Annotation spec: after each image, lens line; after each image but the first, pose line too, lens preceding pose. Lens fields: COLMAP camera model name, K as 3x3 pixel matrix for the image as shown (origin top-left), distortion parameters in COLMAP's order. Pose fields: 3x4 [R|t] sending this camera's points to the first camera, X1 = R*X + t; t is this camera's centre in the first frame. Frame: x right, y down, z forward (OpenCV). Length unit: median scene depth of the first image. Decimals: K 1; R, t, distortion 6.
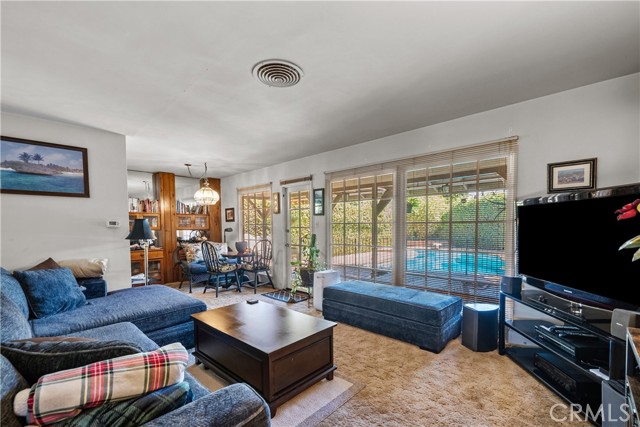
lens RADIAL K [[278.0, 0, 323.9], [0, 278.0, 234.2], [0, 0, 1]] dist [-0.000336, -0.000246]
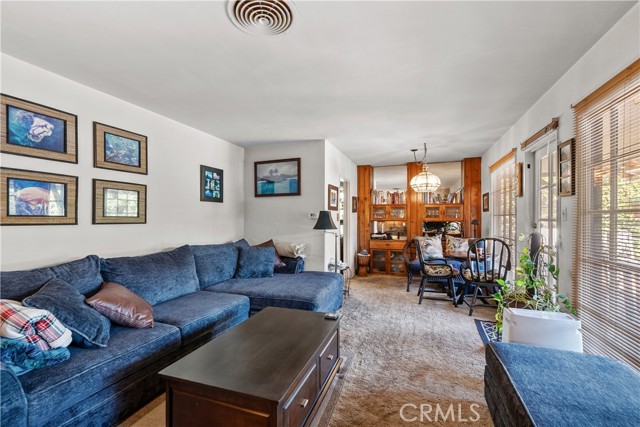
lens RADIAL K [[282.6, 0, 315.7], [0, 282.6, 215.5], [0, 0, 1]] dist [0.010852, -0.000087]
pose [[0.377634, -0.005467, -0.925939, 0.243766], [-0.026090, 0.999523, -0.016543, -0.011125], [0.925587, 0.030405, 0.377311, 0.350848]]
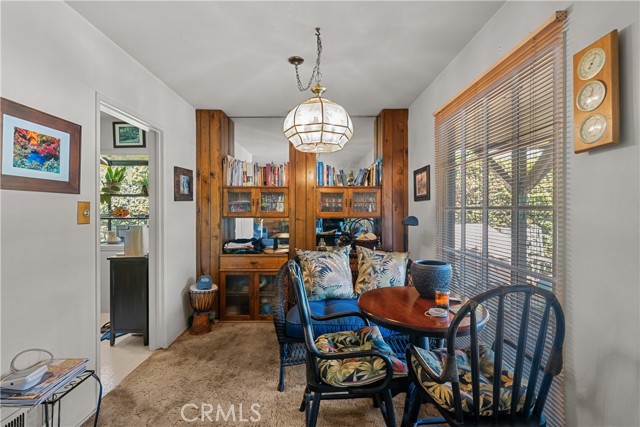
lens RADIAL K [[282.6, 0, 317.1], [0, 282.6, 212.4], [0, 0, 1]] dist [0.010852, -0.000087]
pose [[0.676171, 0.008984, -0.736690, -0.160219], [-0.018660, 0.999814, -0.004934, -0.026868], [0.736508, 0.017083, 0.676213, 0.734766]]
